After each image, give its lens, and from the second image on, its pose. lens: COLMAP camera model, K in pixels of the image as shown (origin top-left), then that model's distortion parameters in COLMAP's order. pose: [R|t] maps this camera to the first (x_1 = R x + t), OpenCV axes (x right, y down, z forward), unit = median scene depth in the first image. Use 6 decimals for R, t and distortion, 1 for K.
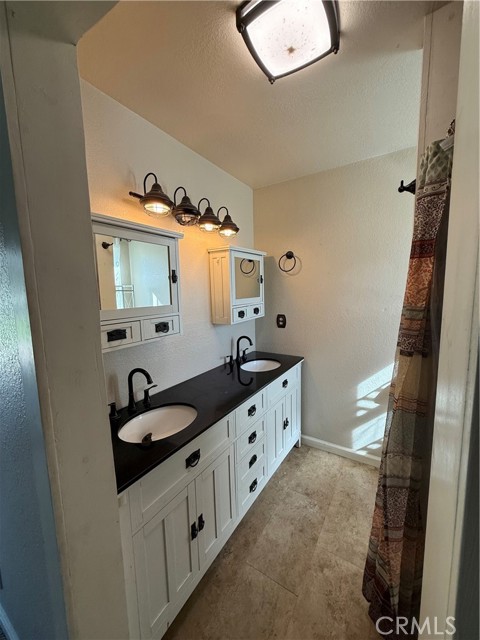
lens RADIAL K [[254.2, 0, 238.9], [0, 254.2, 324.1], [0, 0, 1]] dist [0.001973, -0.000138]
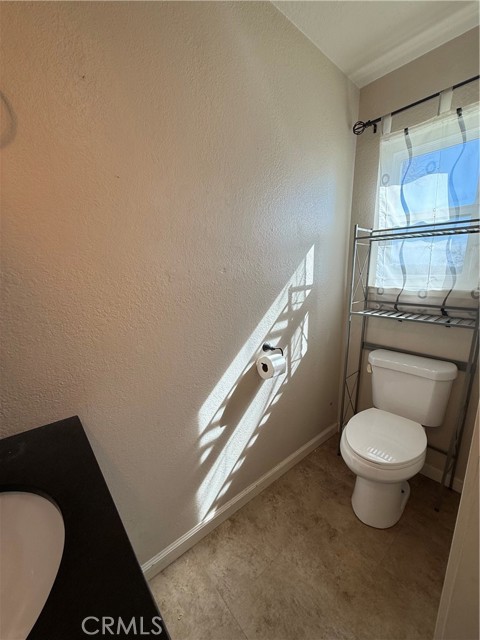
lens RADIAL K [[254.2, 0, 237.8], [0, 254.2, 322.1], [0, 0, 1]] dist [0.001973, -0.000138]
pose [[0.303354, -0.159538, 0.939428, 0.017376], [0.138768, 0.982770, 0.122089, -0.009047], [-0.942719, 0.093327, 0.320266, 1.061129]]
